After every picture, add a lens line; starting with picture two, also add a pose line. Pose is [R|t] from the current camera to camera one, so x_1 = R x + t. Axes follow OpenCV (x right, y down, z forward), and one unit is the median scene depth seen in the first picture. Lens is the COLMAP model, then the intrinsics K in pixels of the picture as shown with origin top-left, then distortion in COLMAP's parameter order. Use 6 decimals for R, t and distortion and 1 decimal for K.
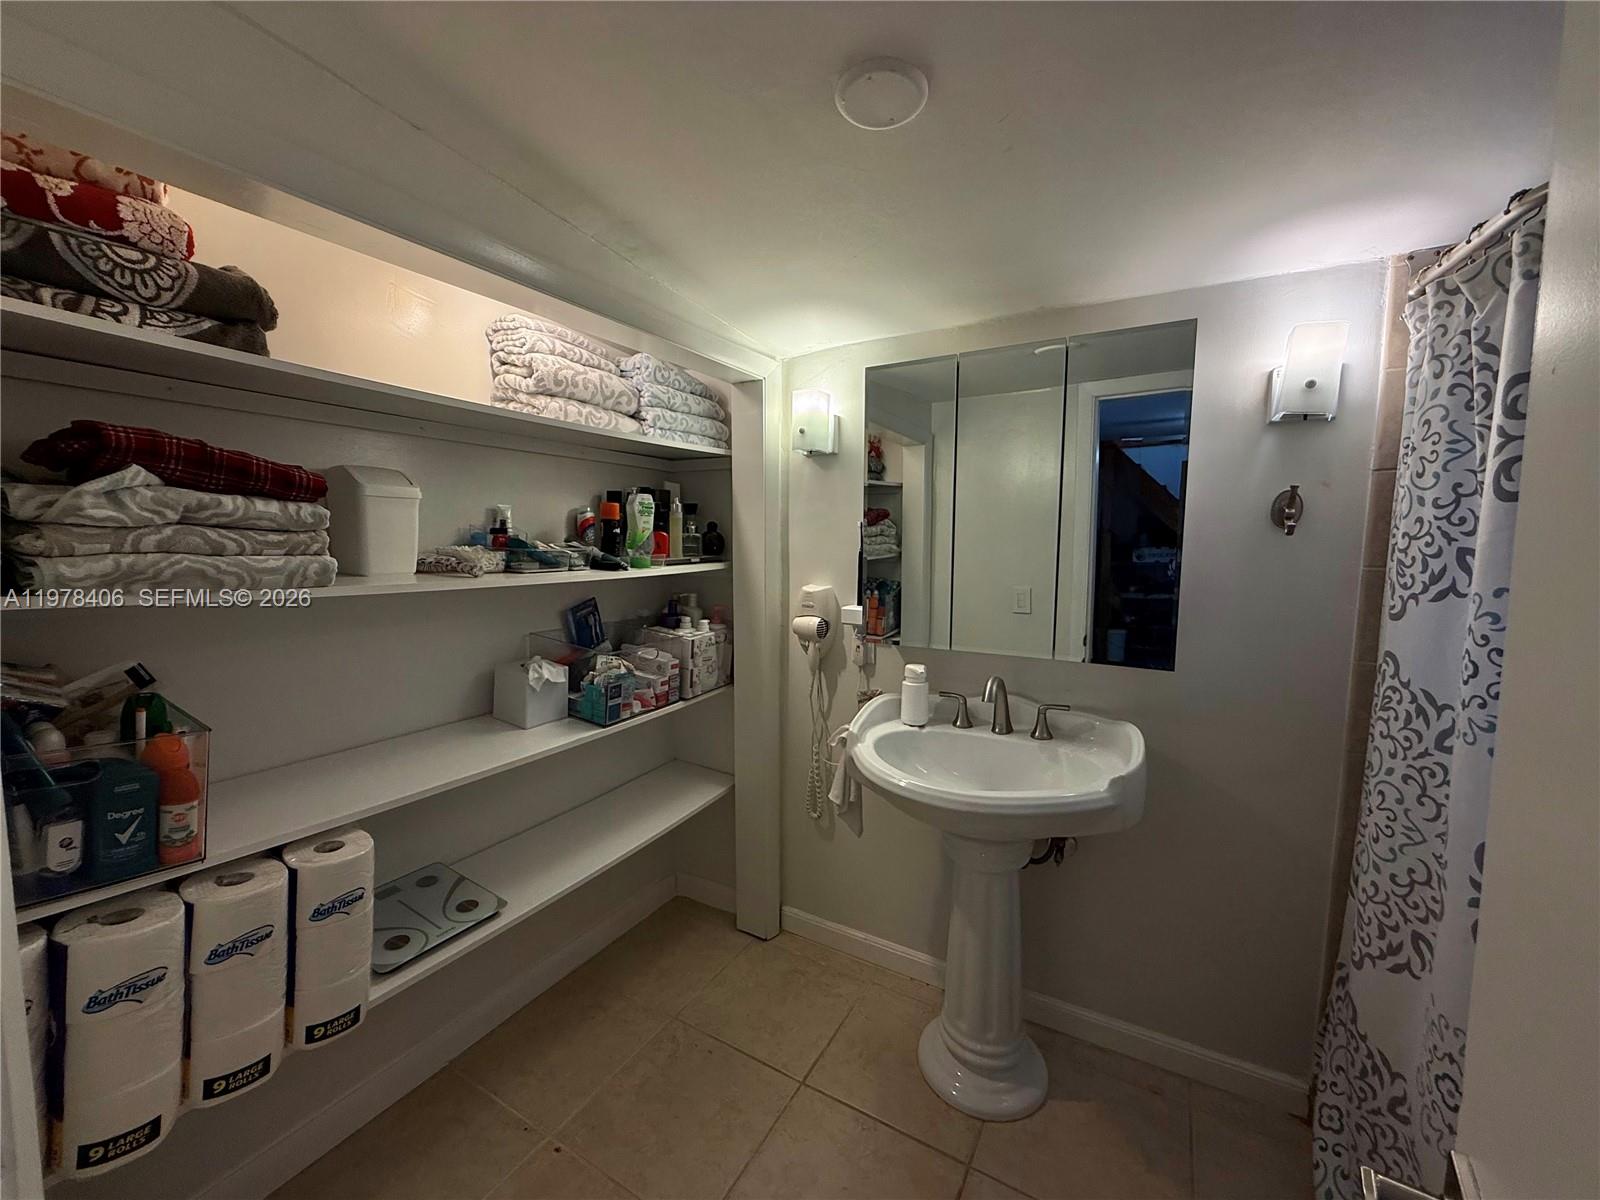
lens RADIAL K [[645.9, 0, 800.0], [0, 645.9, 600.0], [0, 0, 1]] dist [0.002179, -0.000210]
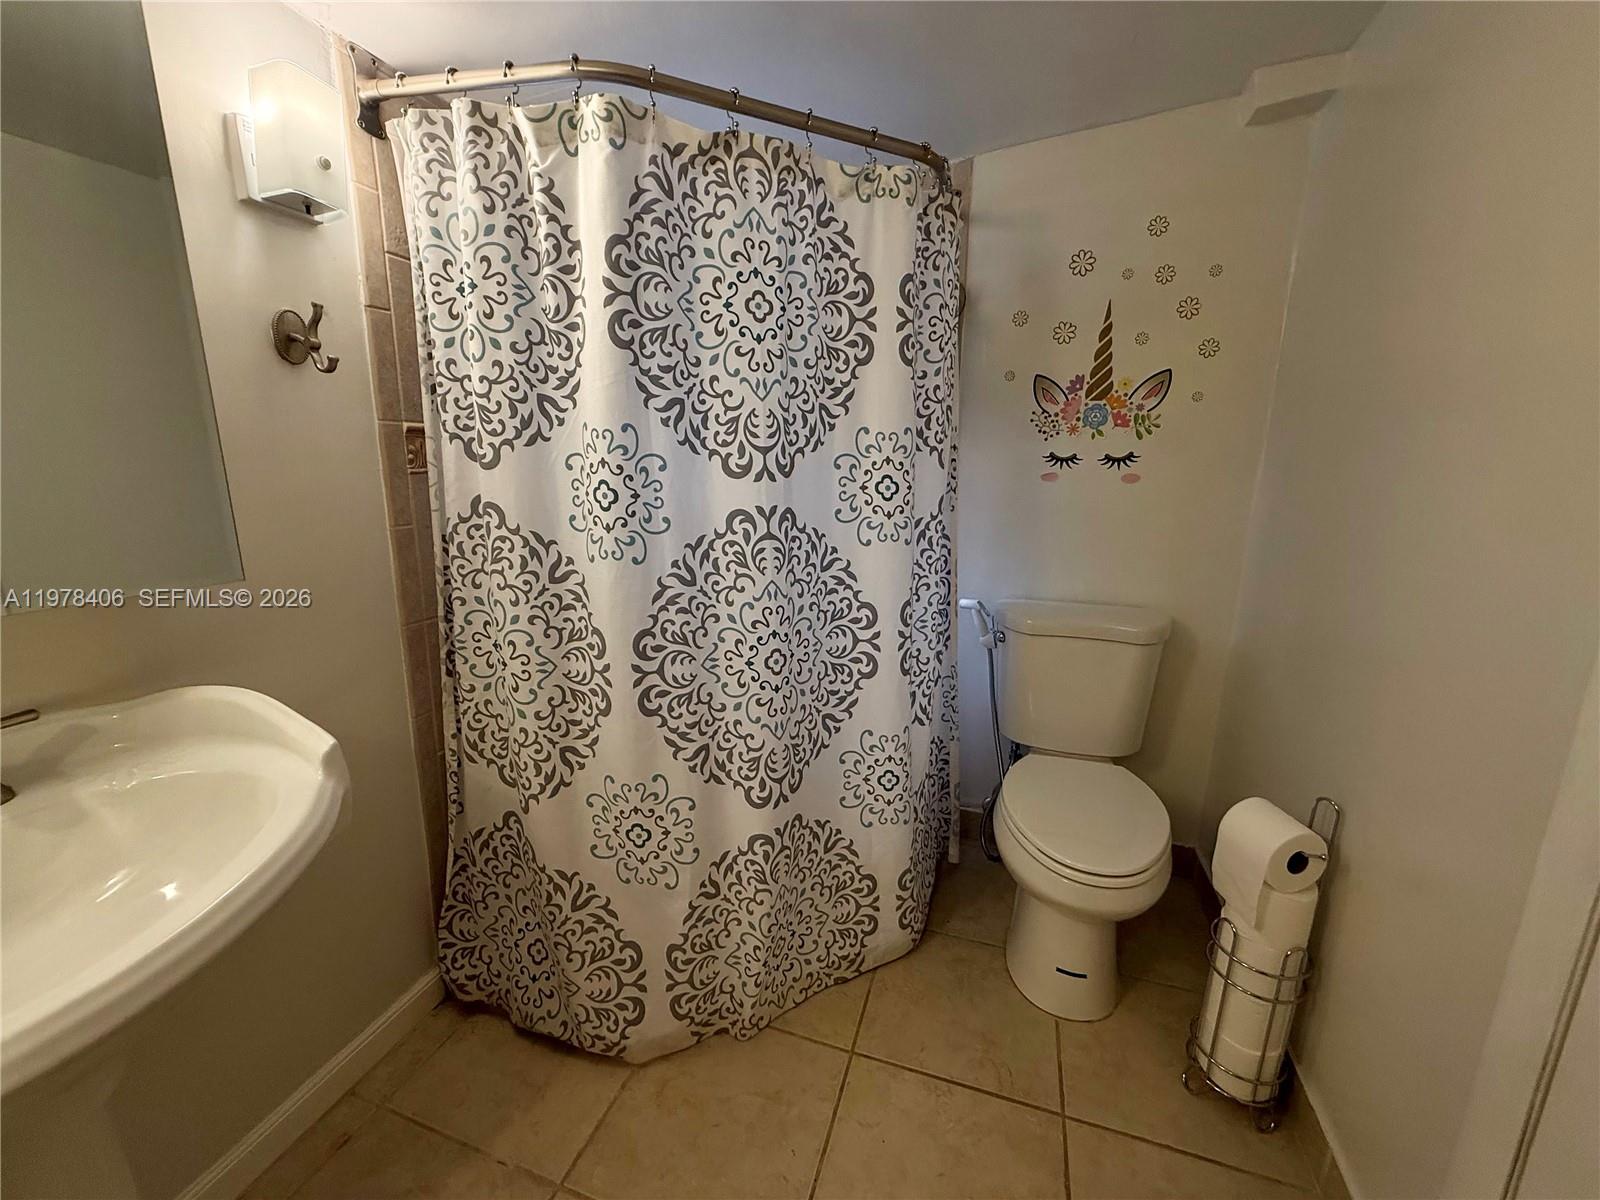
lens RADIAL K [[645.9, 0, 800.0], [0, 645.9, 600.0], [0, 0, 1]] dist [0.002179, -0.000210]
pose [[-0.240212, -0.188566, 0.952229, -0.172305], [0.093348, 0.971918, 0.216013, 0.059000], [-0.966222, 0.140778, -0.215864, 0.816536]]
